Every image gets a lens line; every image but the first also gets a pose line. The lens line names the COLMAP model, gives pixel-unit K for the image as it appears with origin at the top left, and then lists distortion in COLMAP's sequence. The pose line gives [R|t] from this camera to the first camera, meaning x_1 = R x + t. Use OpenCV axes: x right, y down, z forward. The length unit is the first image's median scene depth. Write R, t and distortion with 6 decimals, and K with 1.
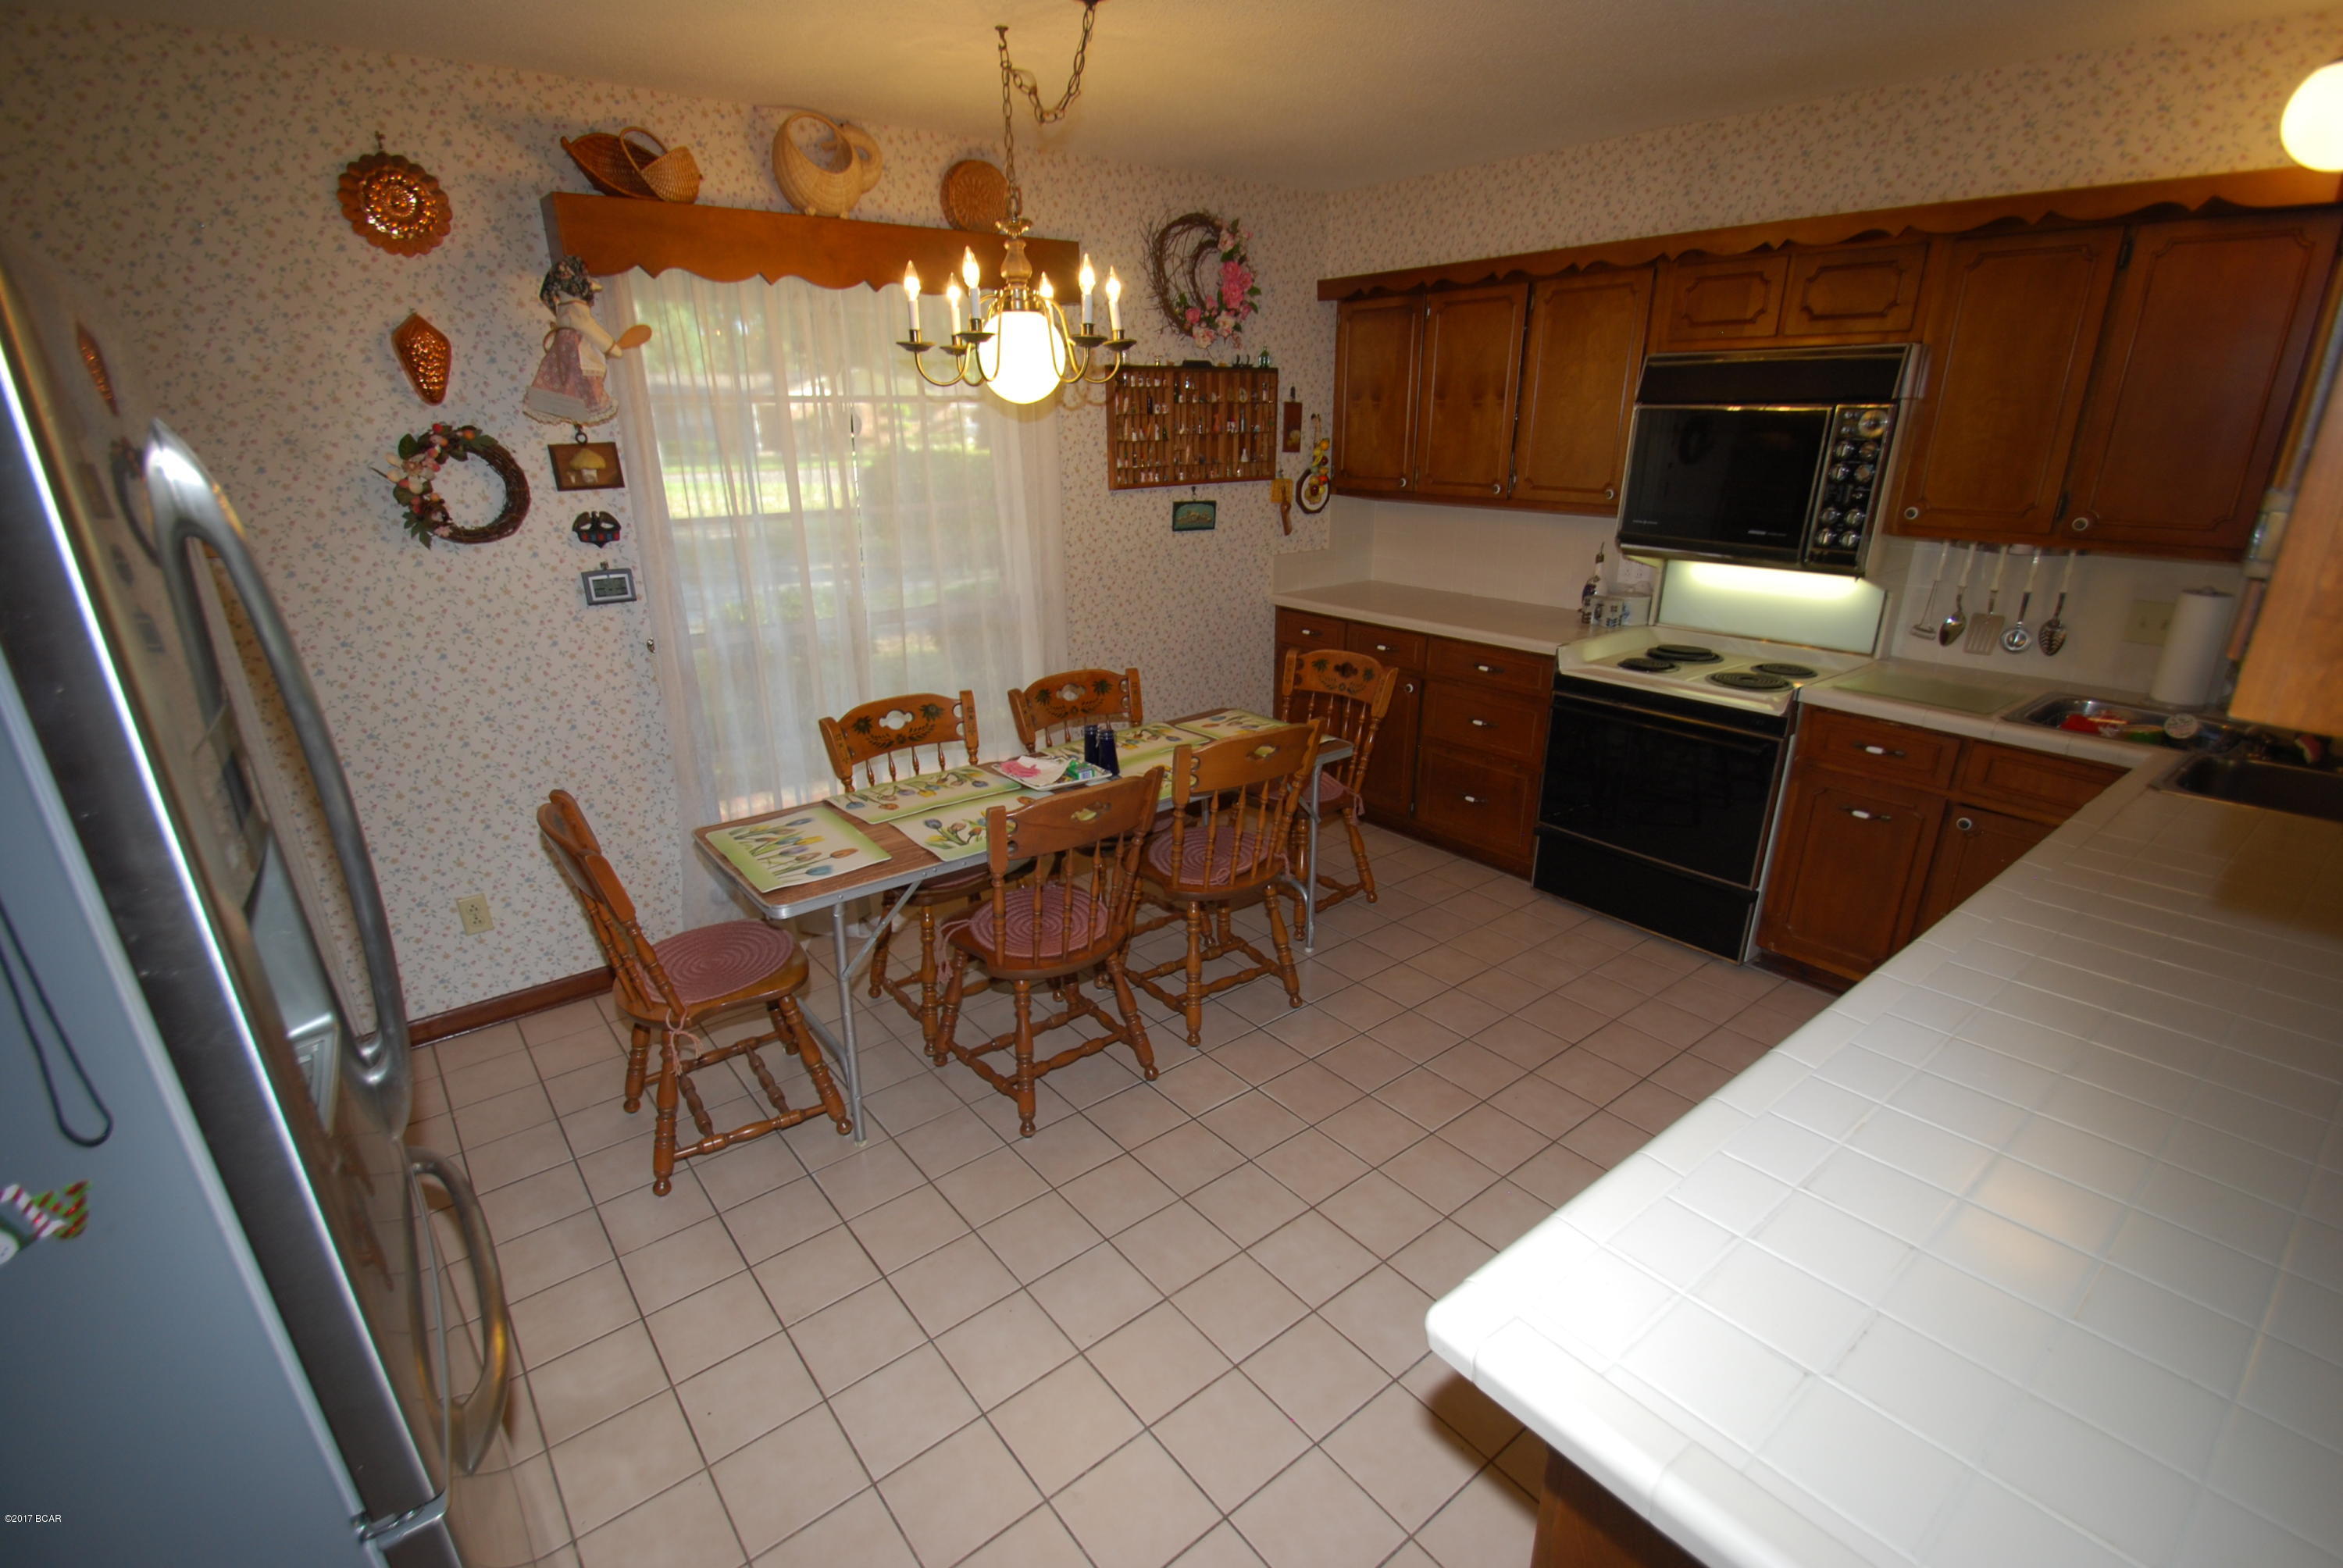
lens RADIAL K [[1059.6, 0, 1169.9], [0, 1059.6, 830.7], [0, 0, 1]] dist [0.016429, -0.019244]
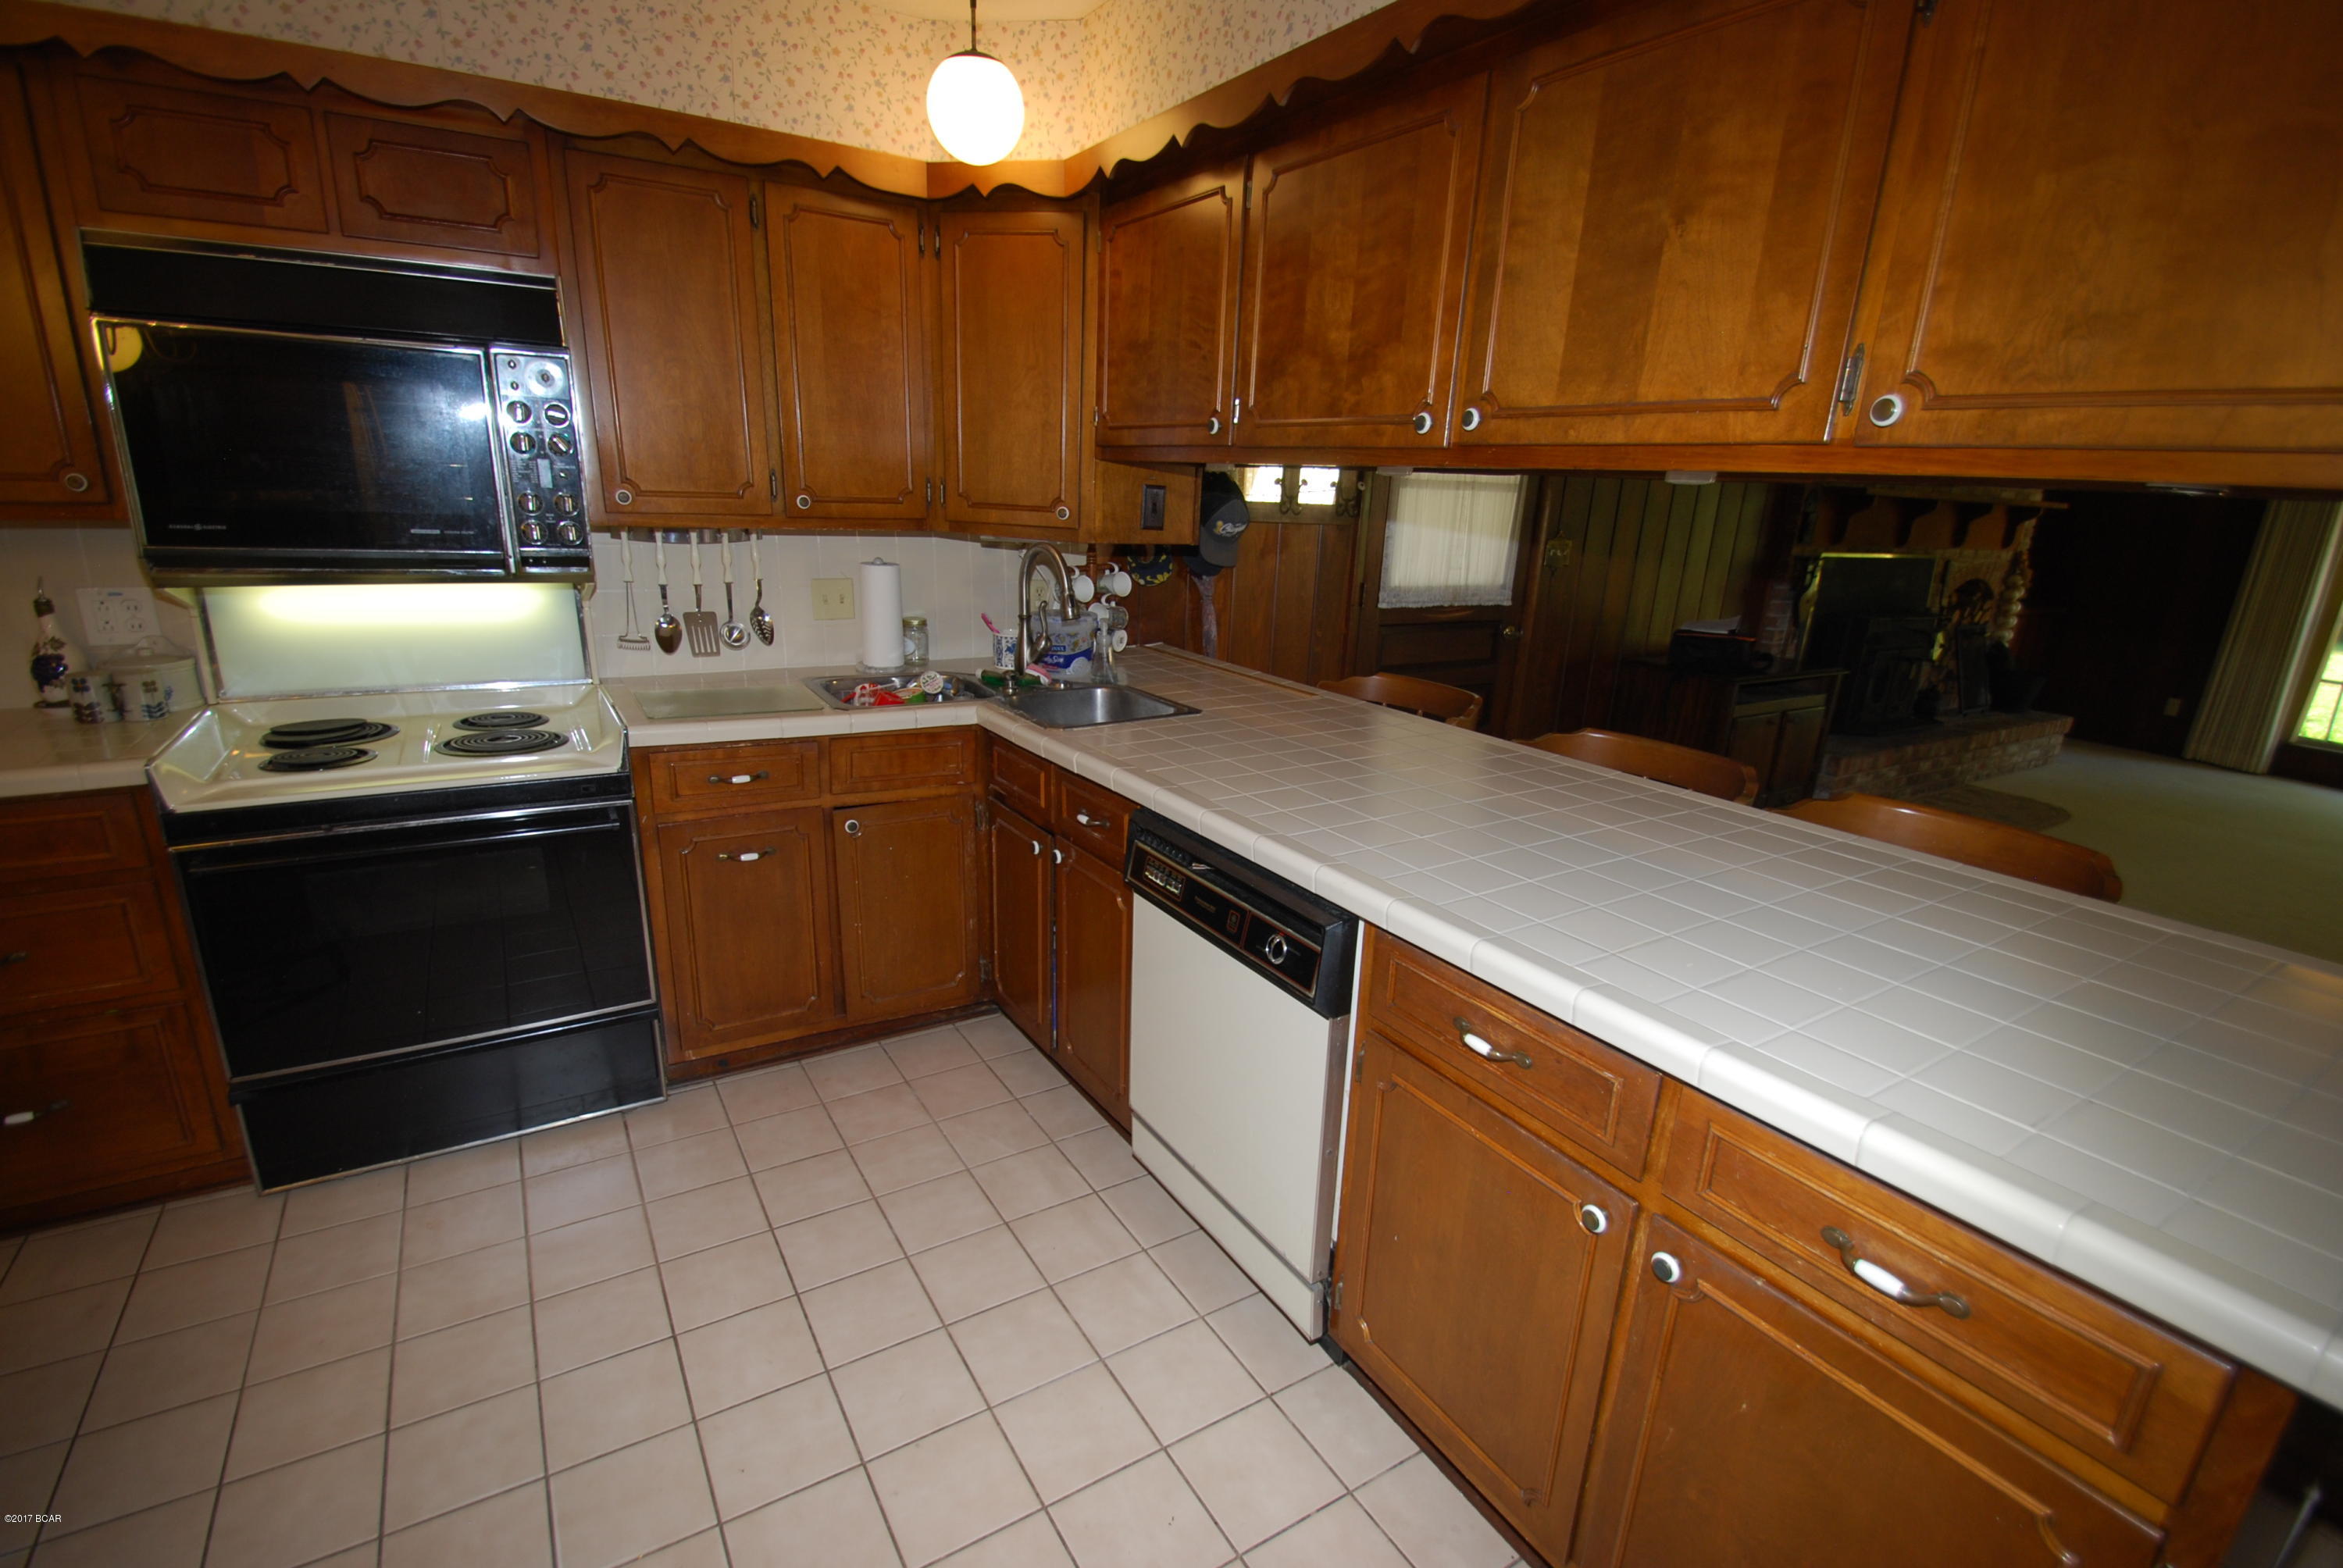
lens RADIAL K [[1059.6, 0, 1169.9], [0, 1059.6, 830.7], [0, 0, 1]] dist [0.016429, -0.019244]
pose [[0.110037, -0.290910, 0.950402, -0.083836], [0.326953, 0.913587, 0.241786, -0.108823], [-0.938613, 0.284132, 0.195642, 0.448870]]
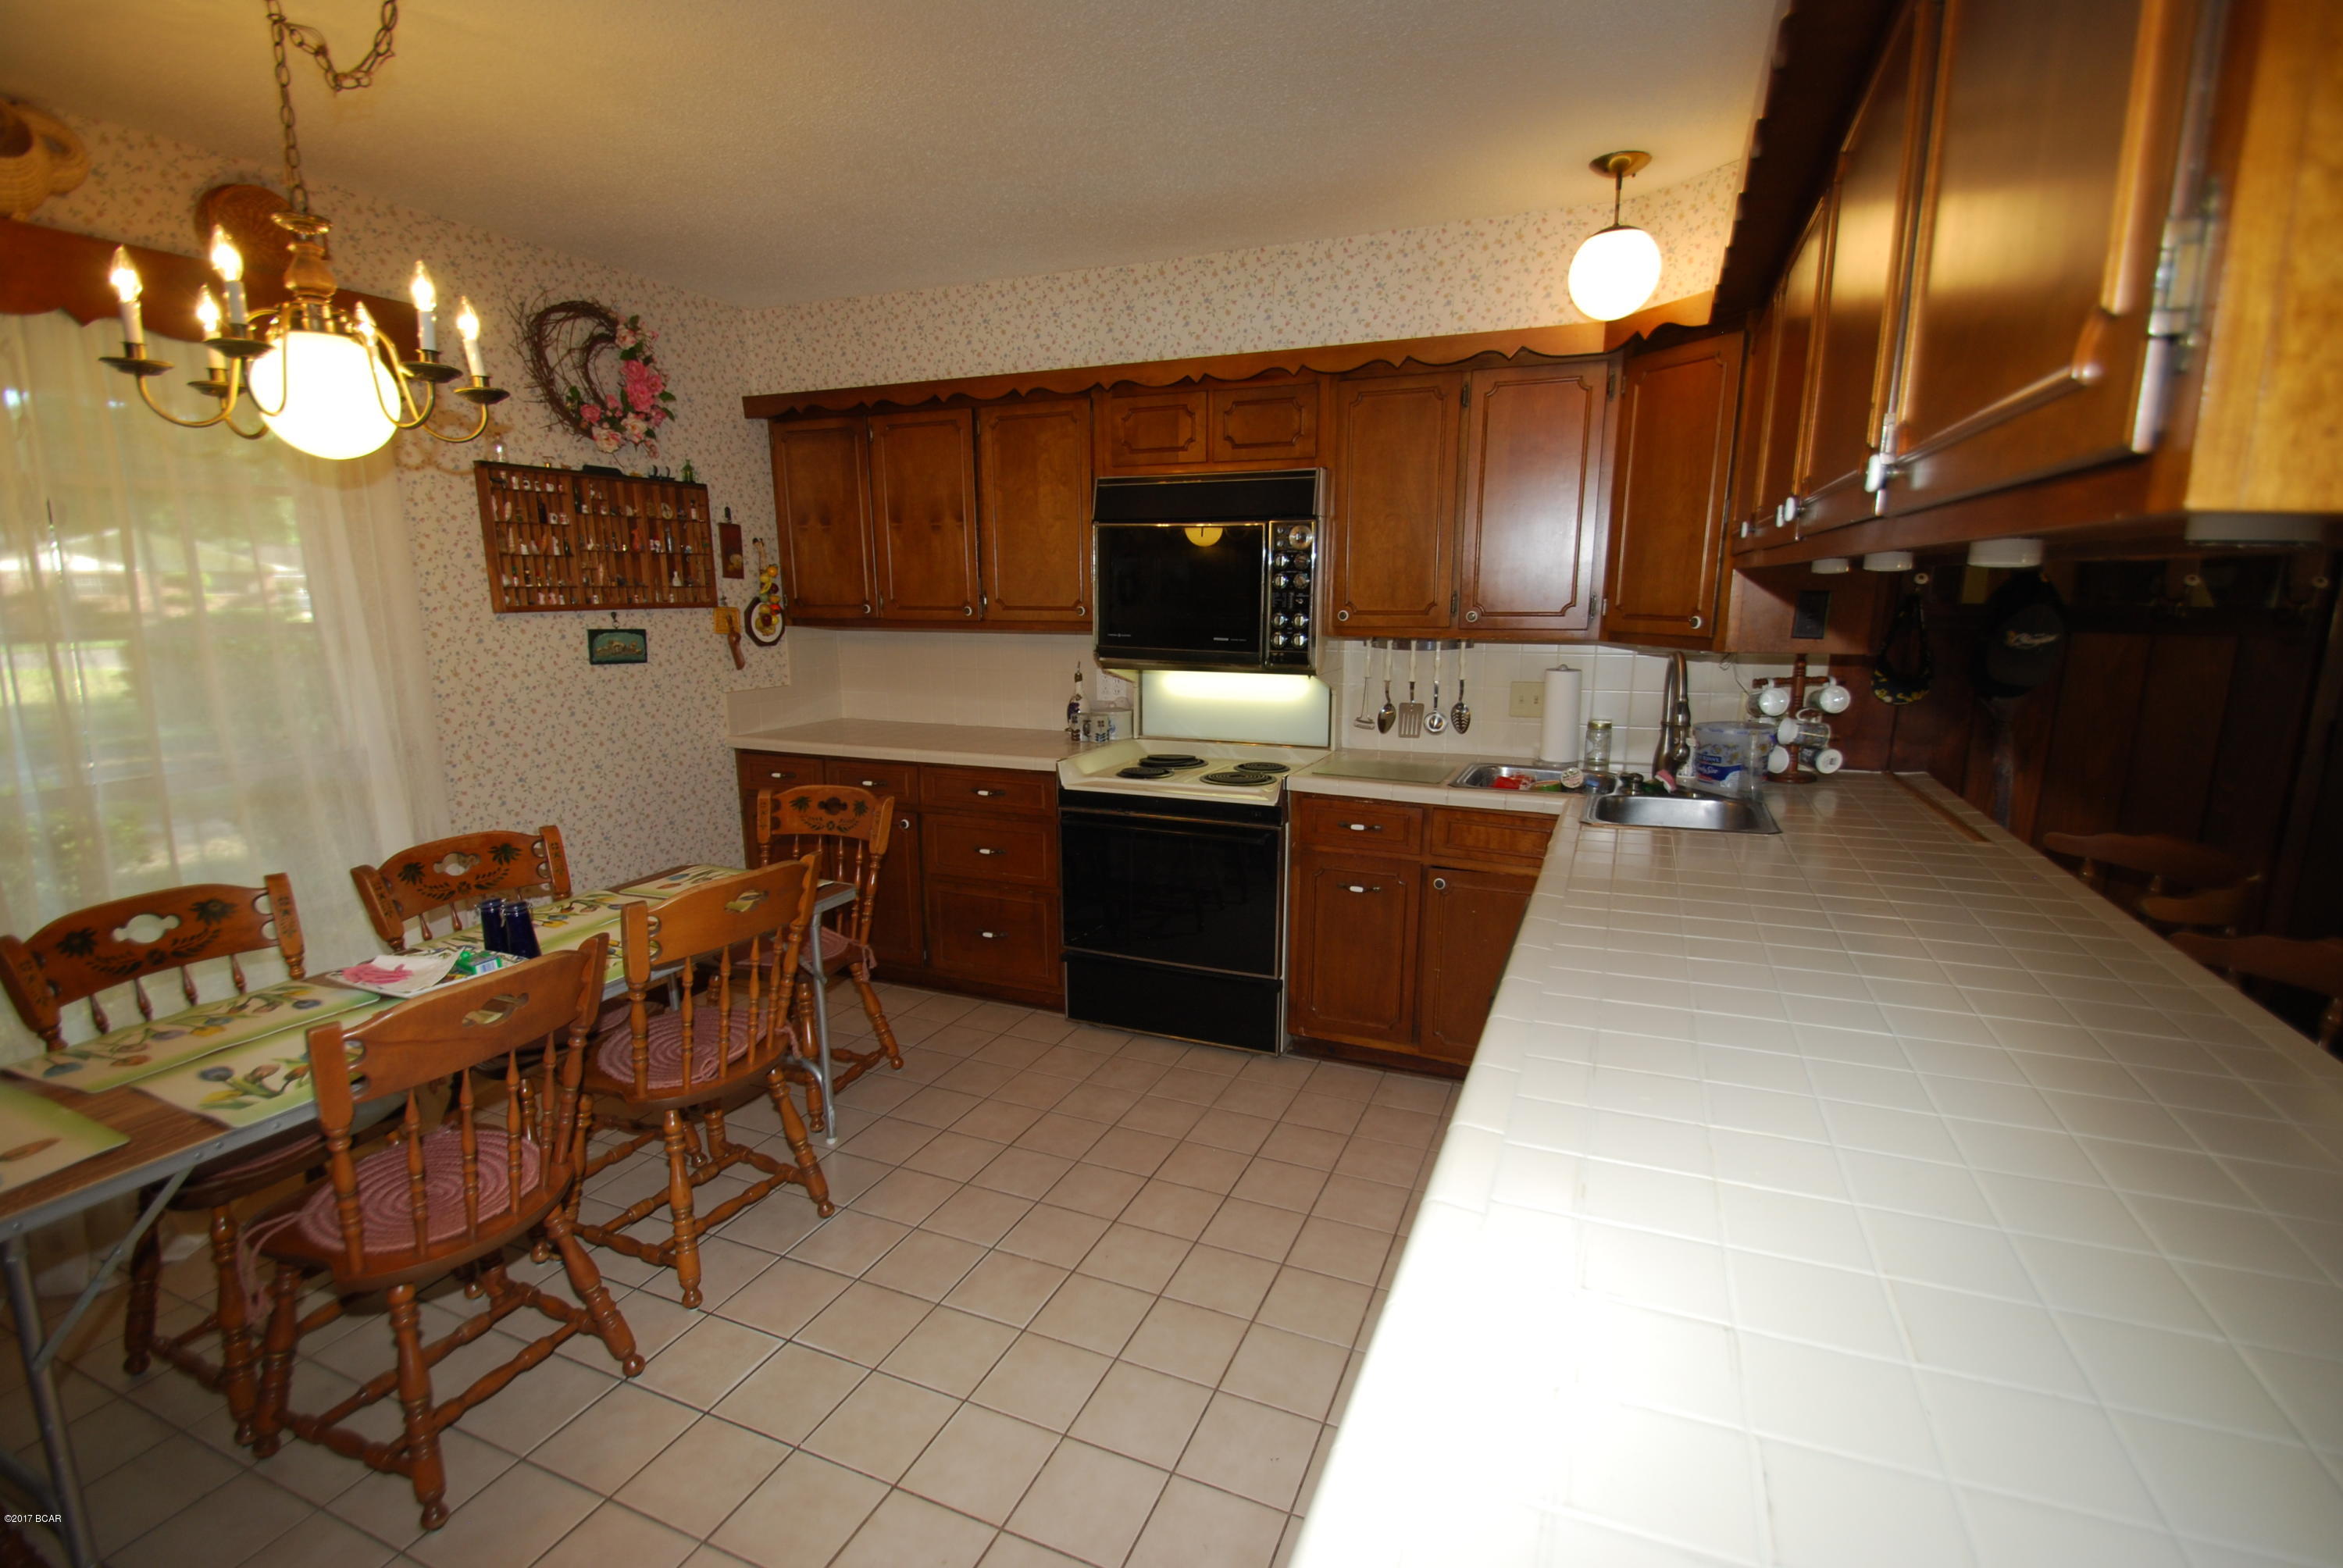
lens RADIAL K [[1059.6, 0, 1169.9], [0, 1059.6, 830.7], [0, 0, 1]] dist [0.016429, -0.019244]
pose [[0.878363, -0.094138, 0.468633, -0.001644], [0.165744, 0.979571, -0.113881, 0.015062], [-0.448339, 0.177702, 0.876022, 0.128142]]
